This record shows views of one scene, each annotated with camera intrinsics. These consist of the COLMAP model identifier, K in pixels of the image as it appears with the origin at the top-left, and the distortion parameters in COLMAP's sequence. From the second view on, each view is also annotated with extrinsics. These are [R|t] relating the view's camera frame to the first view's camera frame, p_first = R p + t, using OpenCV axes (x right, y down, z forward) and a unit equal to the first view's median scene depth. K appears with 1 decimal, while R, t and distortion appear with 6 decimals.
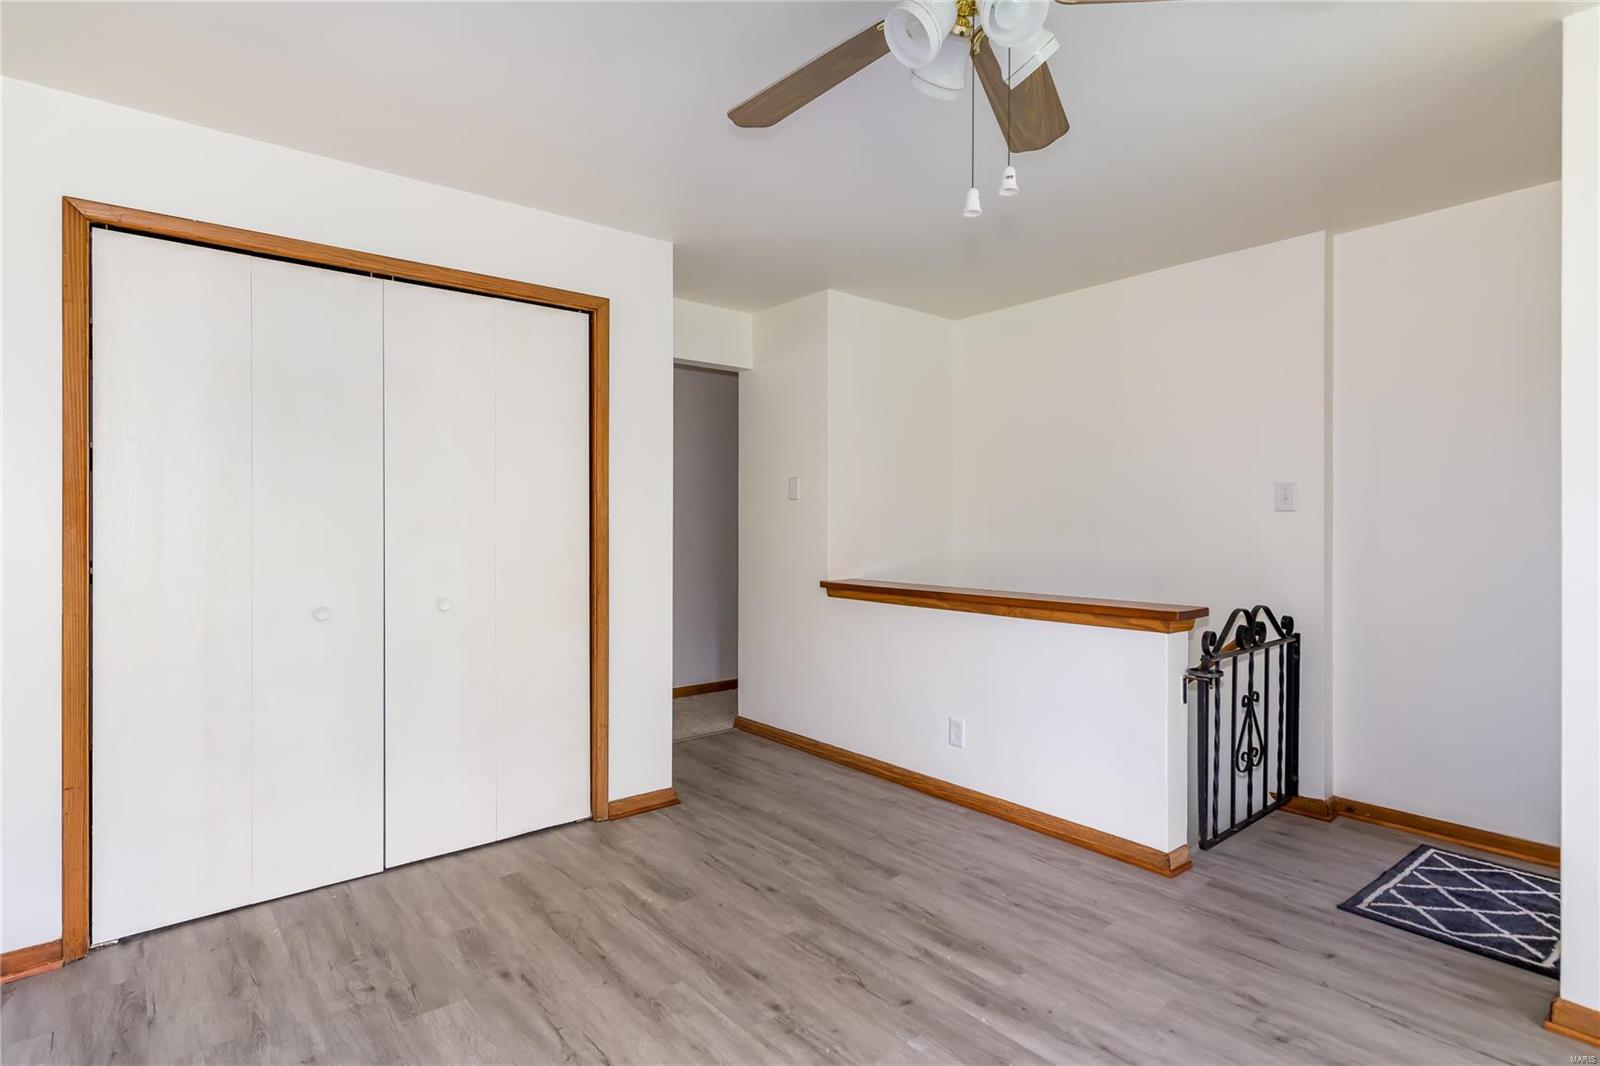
lens RADIAL K [[807.6, 0, 812.8], [0, 807.6, 516.7], [0, 0, 1]] dist [0.008711, -0.001277]
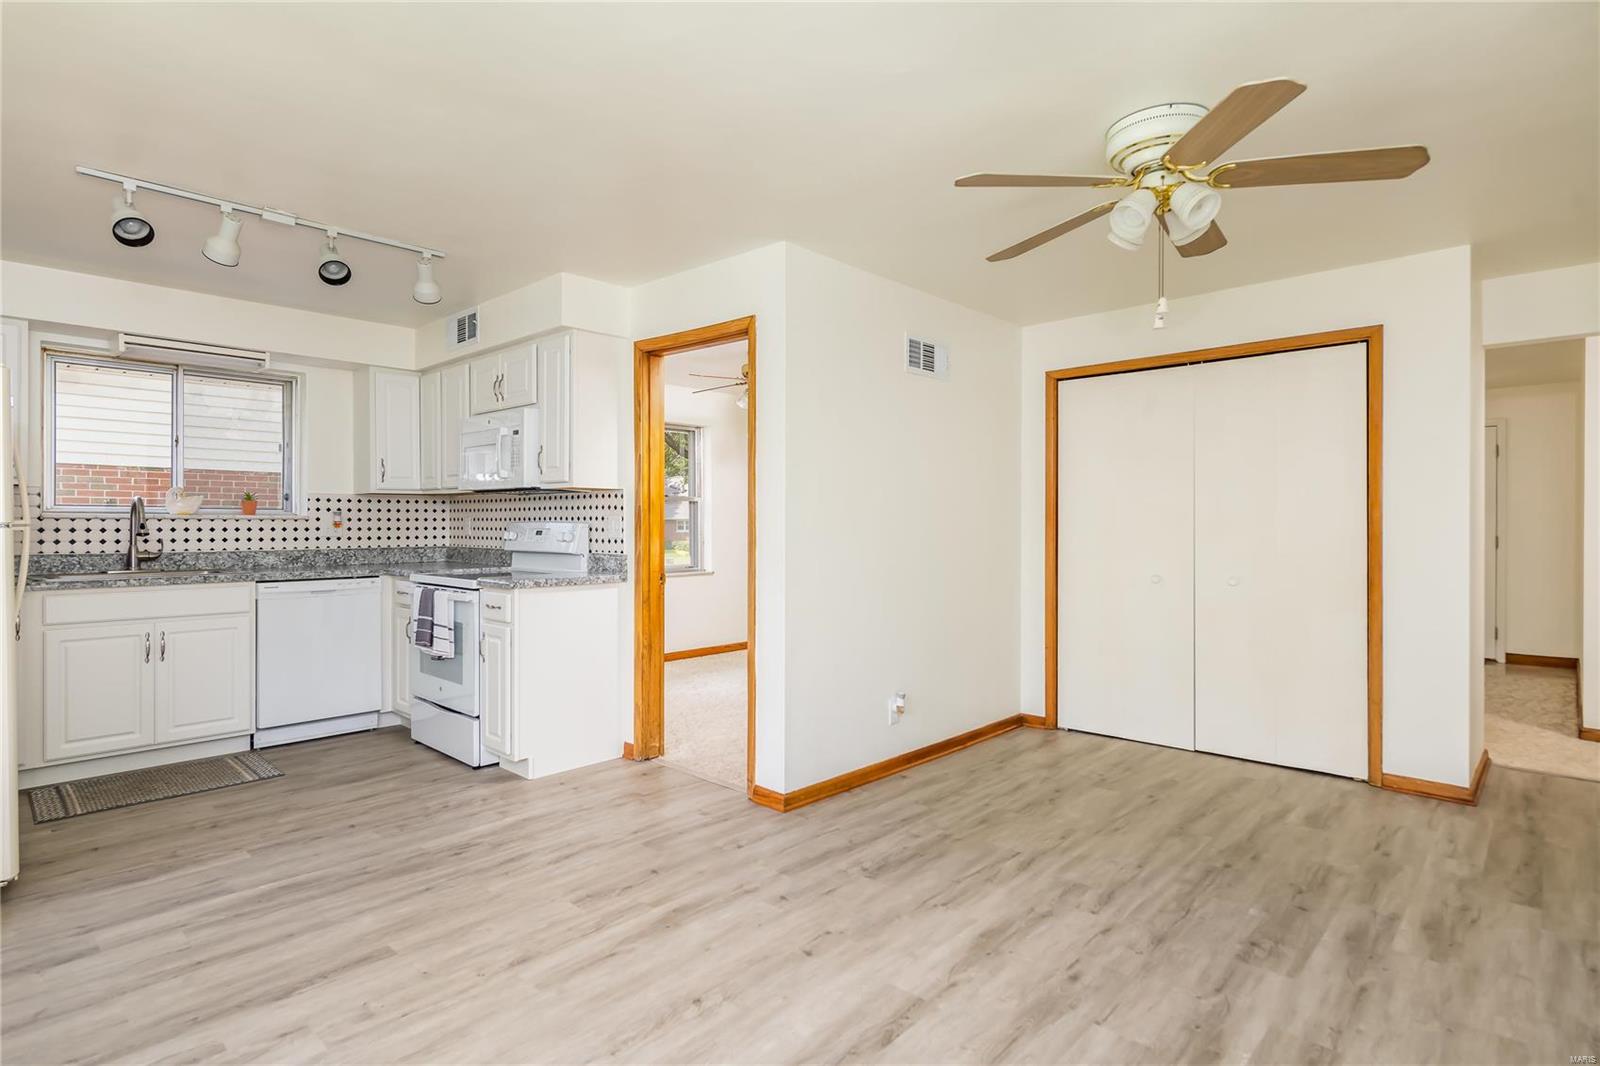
lens RADIAL K [[814.6, 0, 749.9], [0, 814.6, 519.0], [0, 0, 1]] dist [0.010220, -0.001566]
pose [[0.086375, -0.001429, -0.996262, 1.146895], [0.013501, 0.999909, -0.000263, -0.015852], [0.996171, -0.013428, 0.086386, 0.036918]]
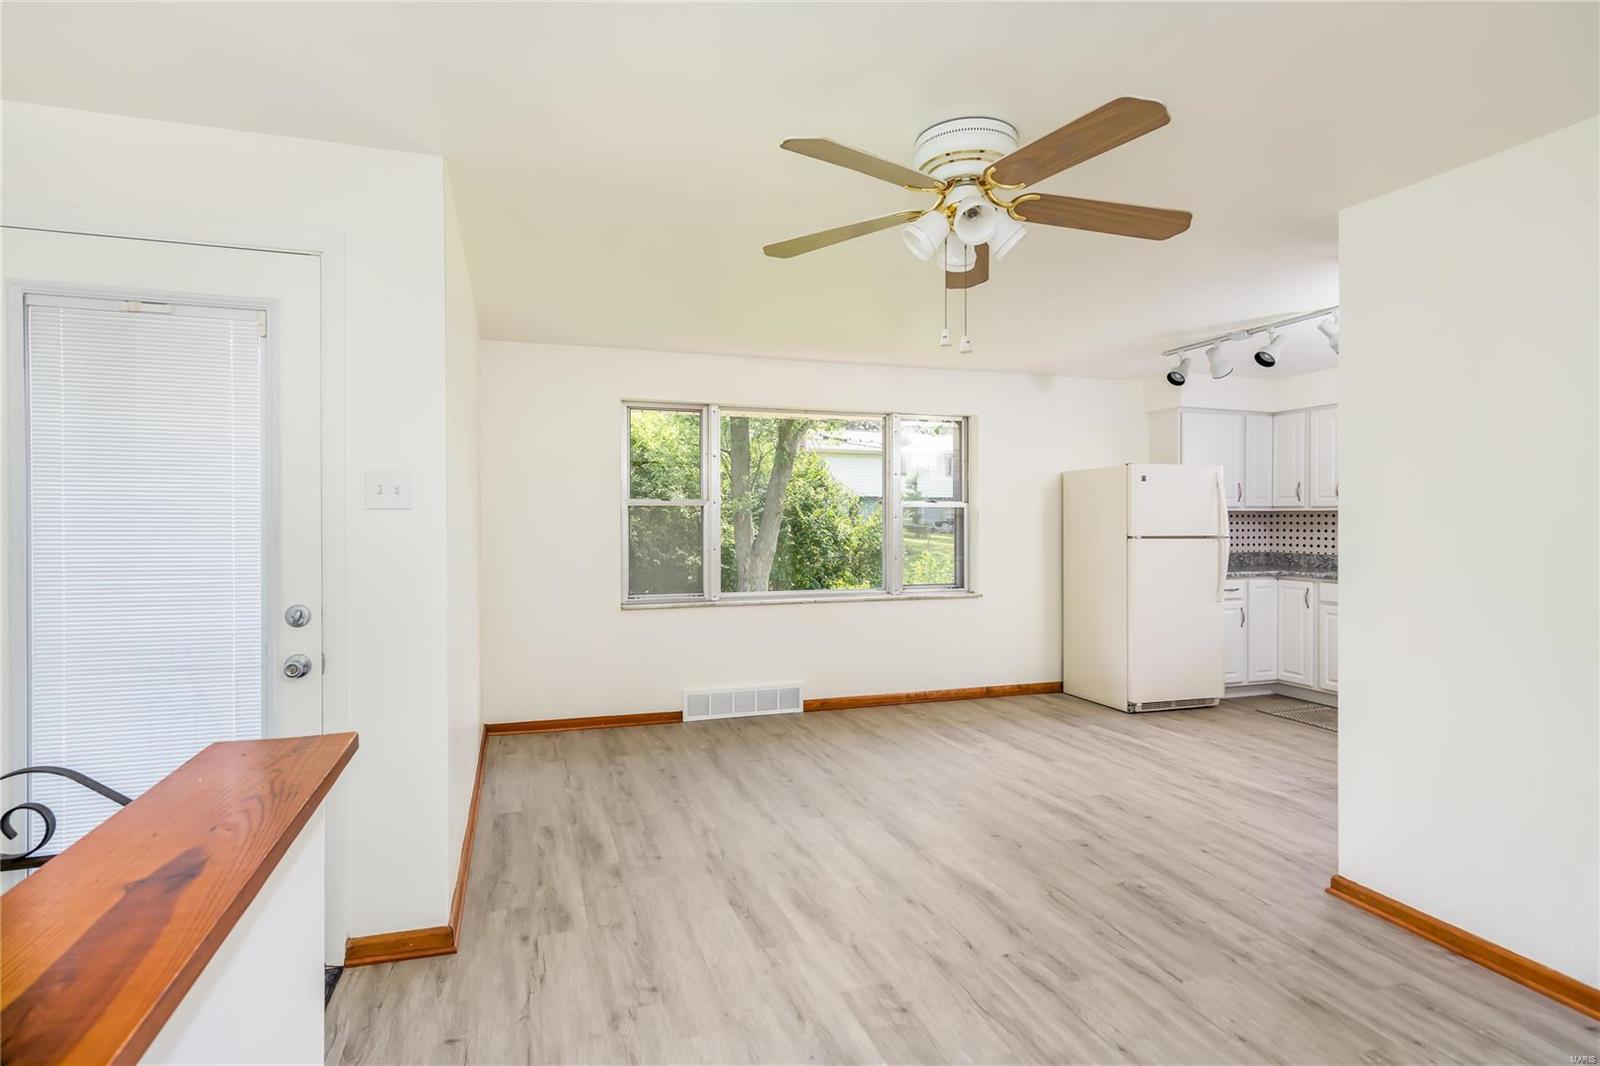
lens RADIAL K [[807.6, 0, 814.5], [0, 807.6, 536.1], [0, 0, 1]] dist [0.008711, -0.001277]
pose [[-0.938630, -0.002771, 0.344915, -0.035215], [-0.002653, 0.999996, 0.000813, -0.009651], [-0.344916, -0.000152, -0.938634, 1.629753]]
